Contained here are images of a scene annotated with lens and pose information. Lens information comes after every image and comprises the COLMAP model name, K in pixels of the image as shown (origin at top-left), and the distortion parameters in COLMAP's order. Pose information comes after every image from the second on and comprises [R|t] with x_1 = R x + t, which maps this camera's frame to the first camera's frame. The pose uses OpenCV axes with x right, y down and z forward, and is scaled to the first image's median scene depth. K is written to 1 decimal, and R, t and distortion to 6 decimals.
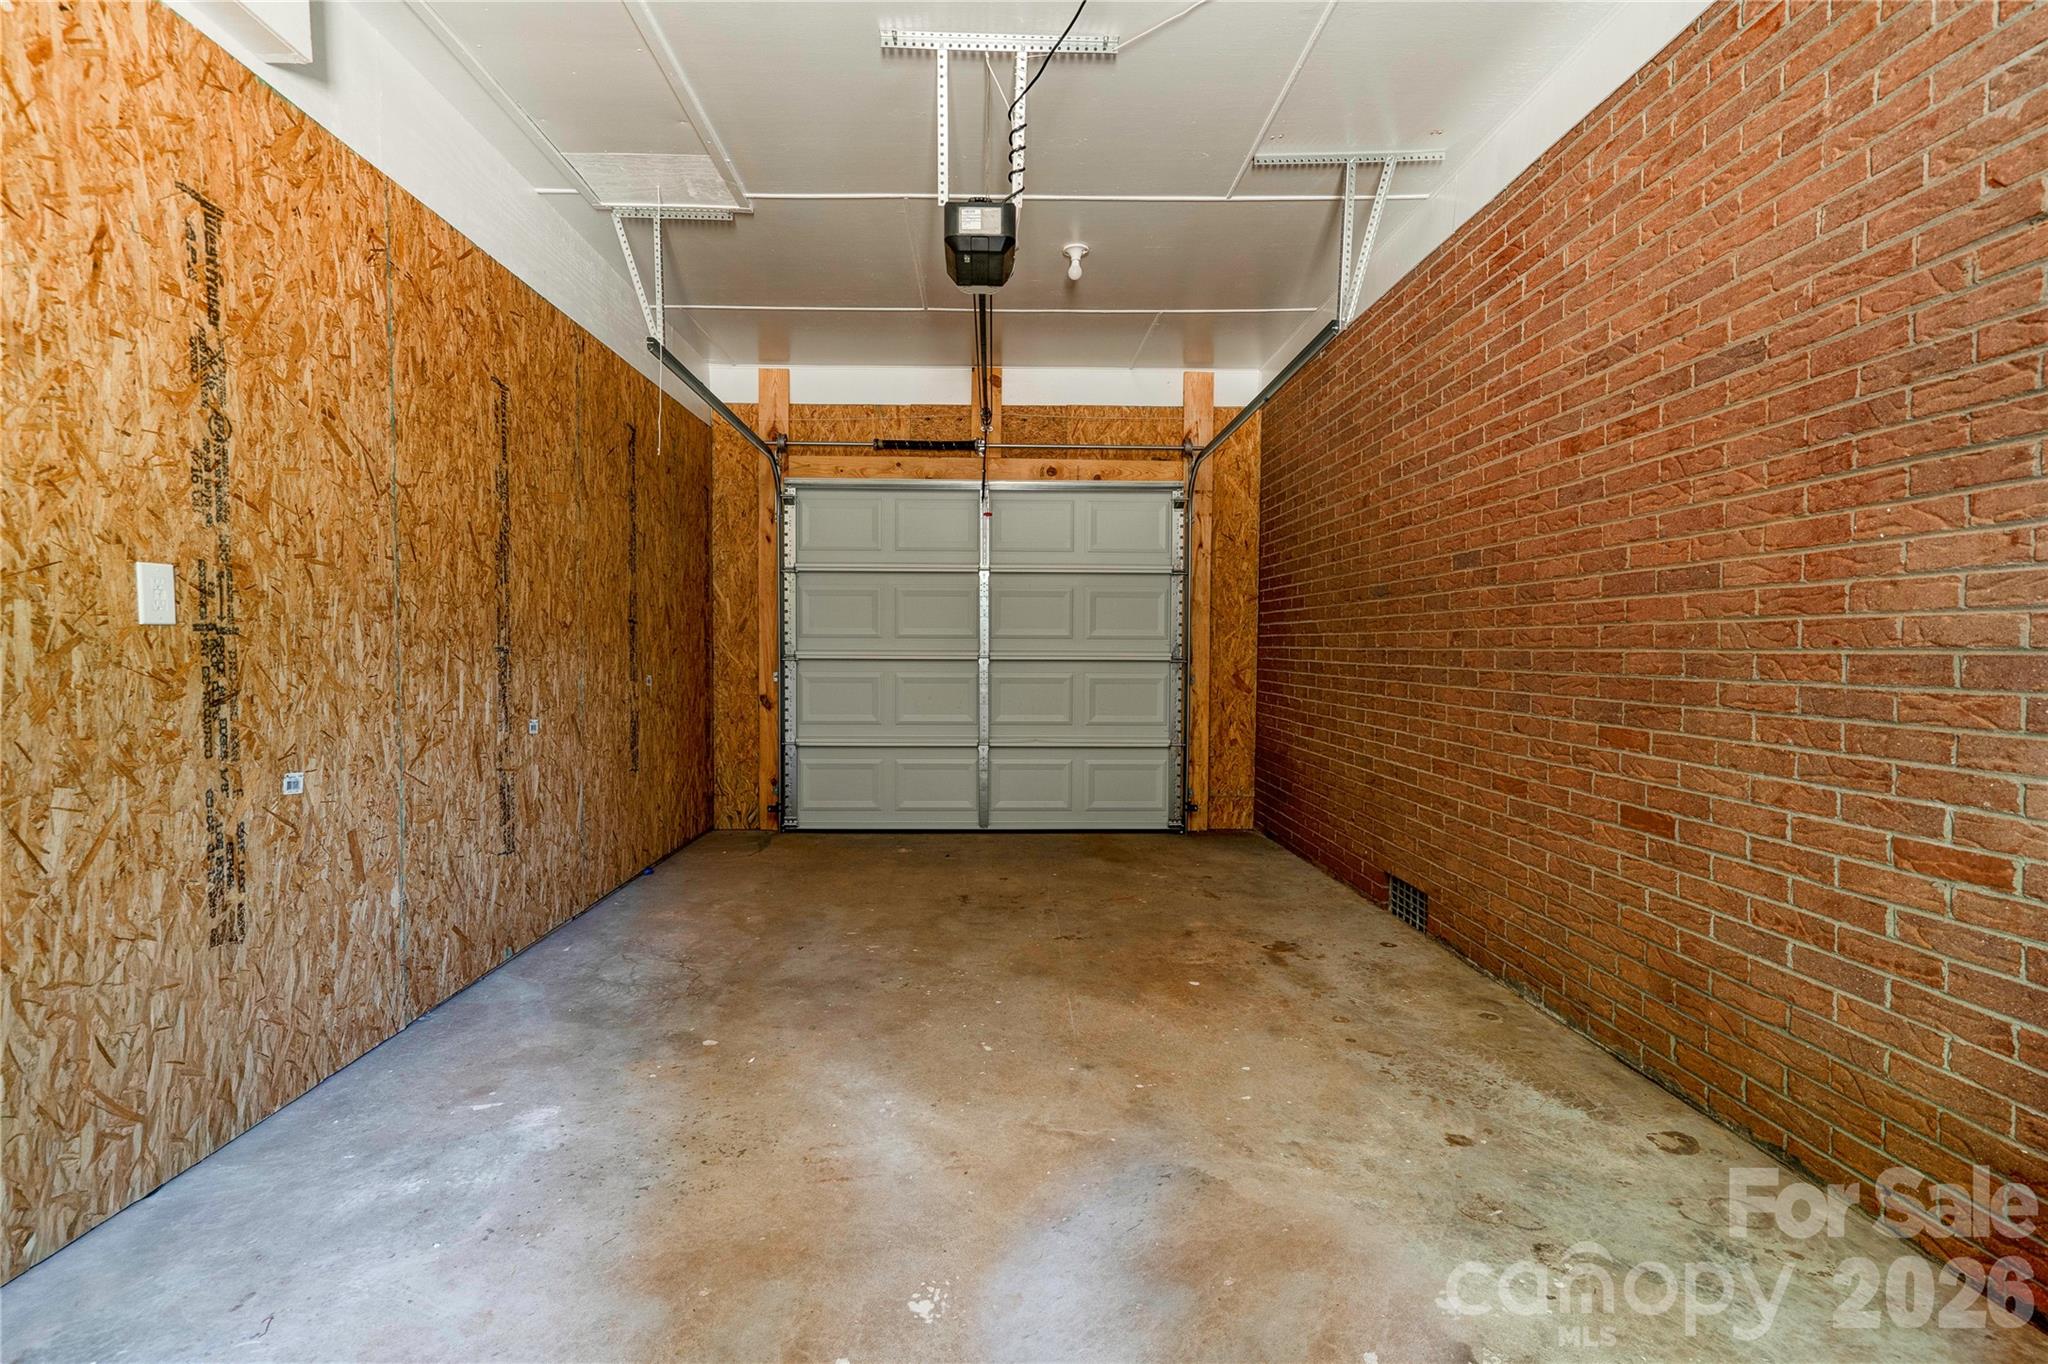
lens RADIAL K [[941.6, 0, 1010.6], [0, 941.6, 675.8], [0, 0, 1]] dist [0.000119, 0.011845]
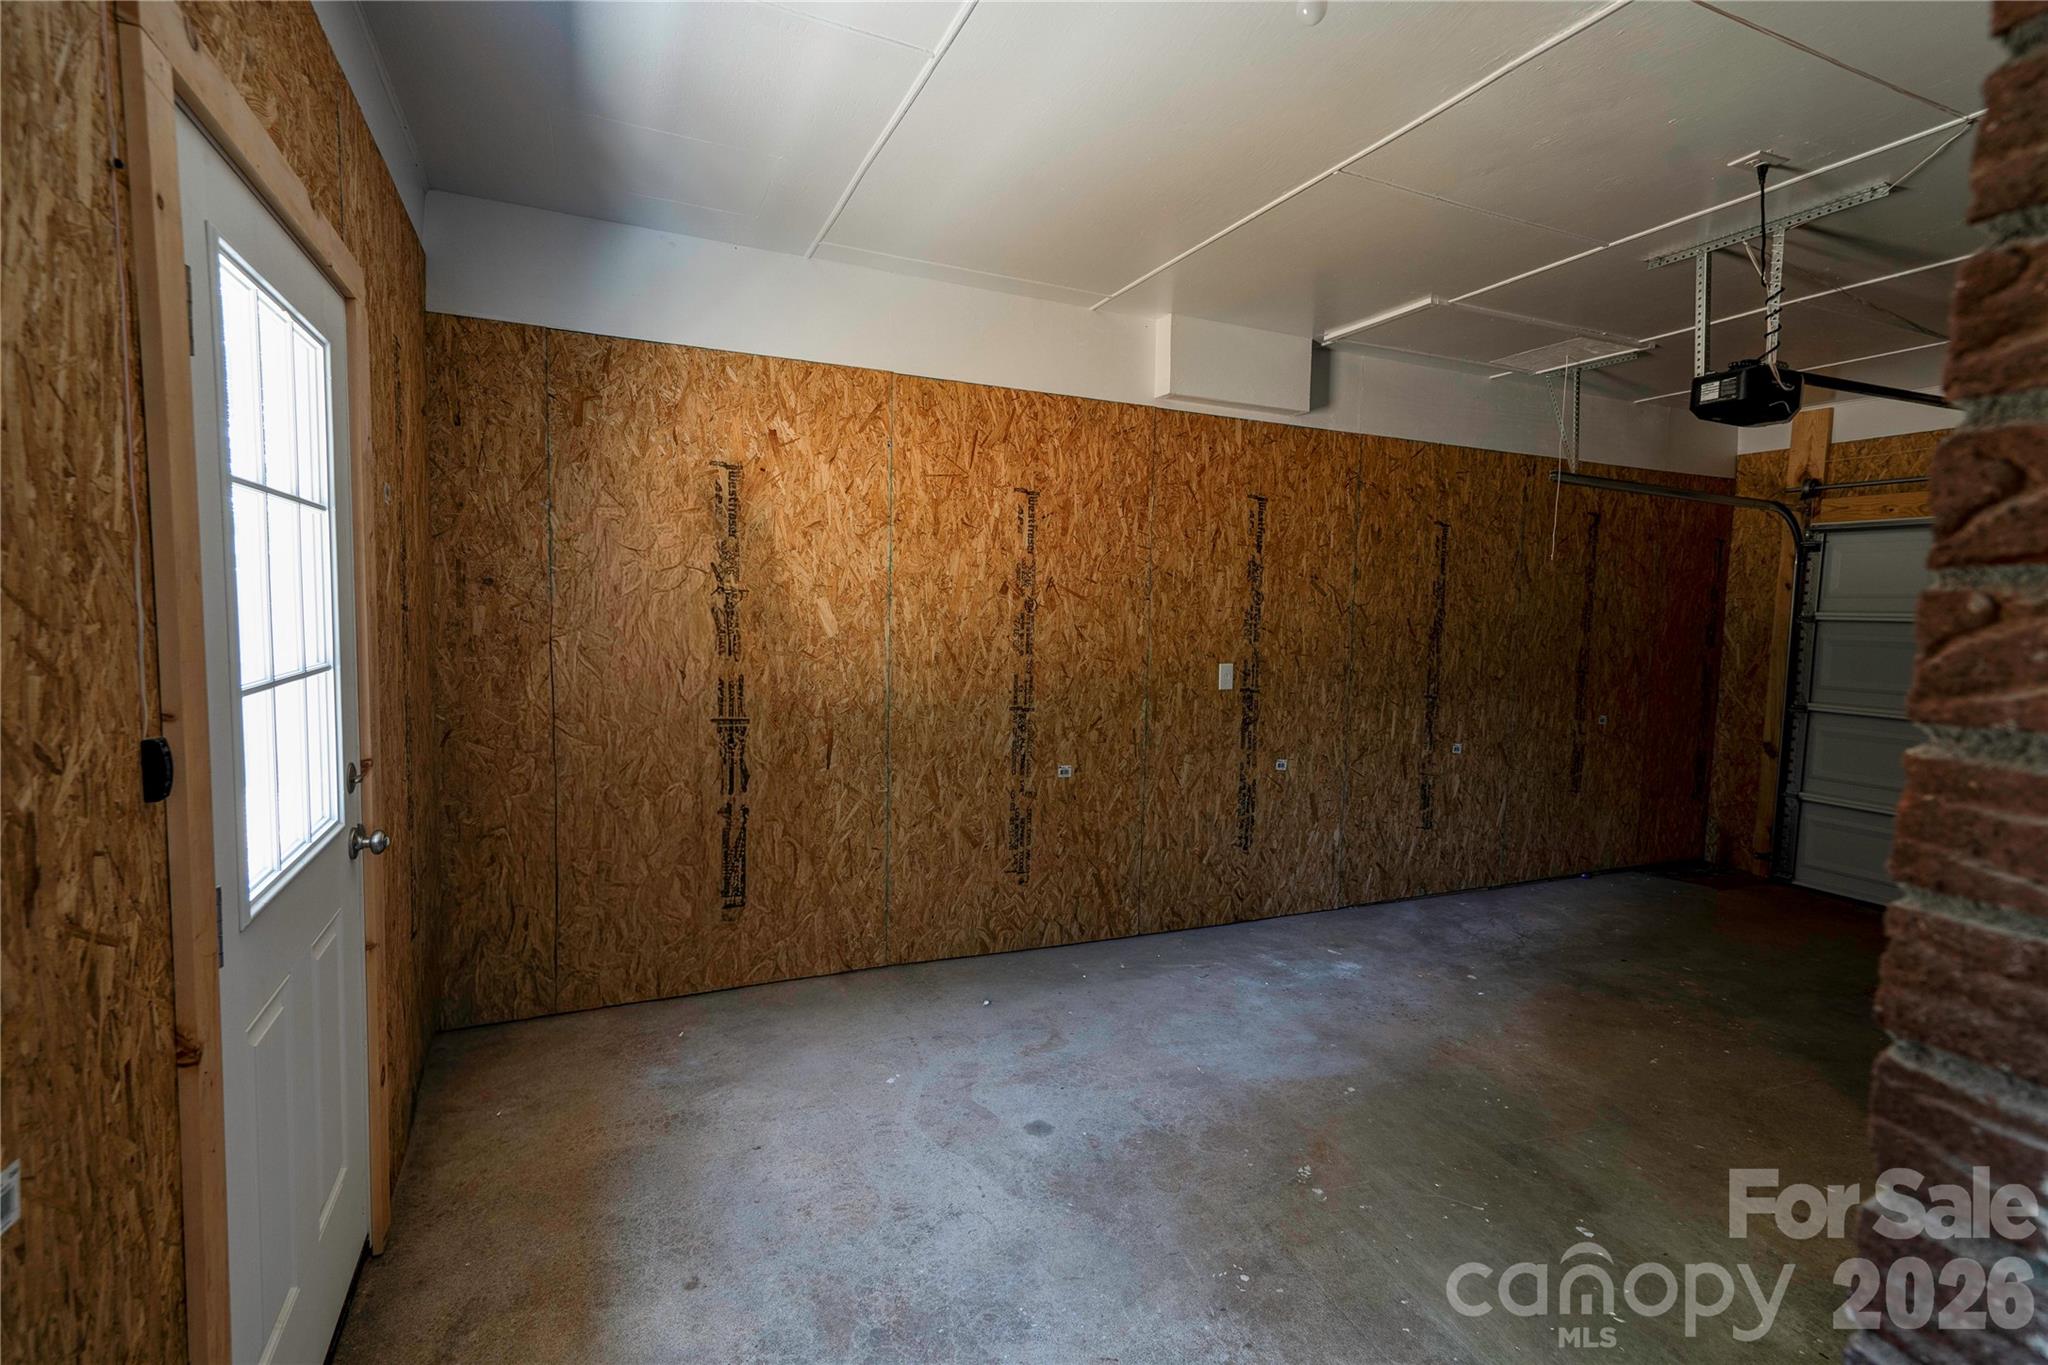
lens RADIAL K [[941.6, 0, 1010.6], [0, 941.6, 676.3], [0, 0, 1]] dist [0.000119, 0.011845]
pose [[0.385700, 0.075143, -0.919559, 0.753666], [-0.053526, 0.996822, 0.059006, -0.142975], [0.921070, 0.026462, 0.388496, -0.286371]]
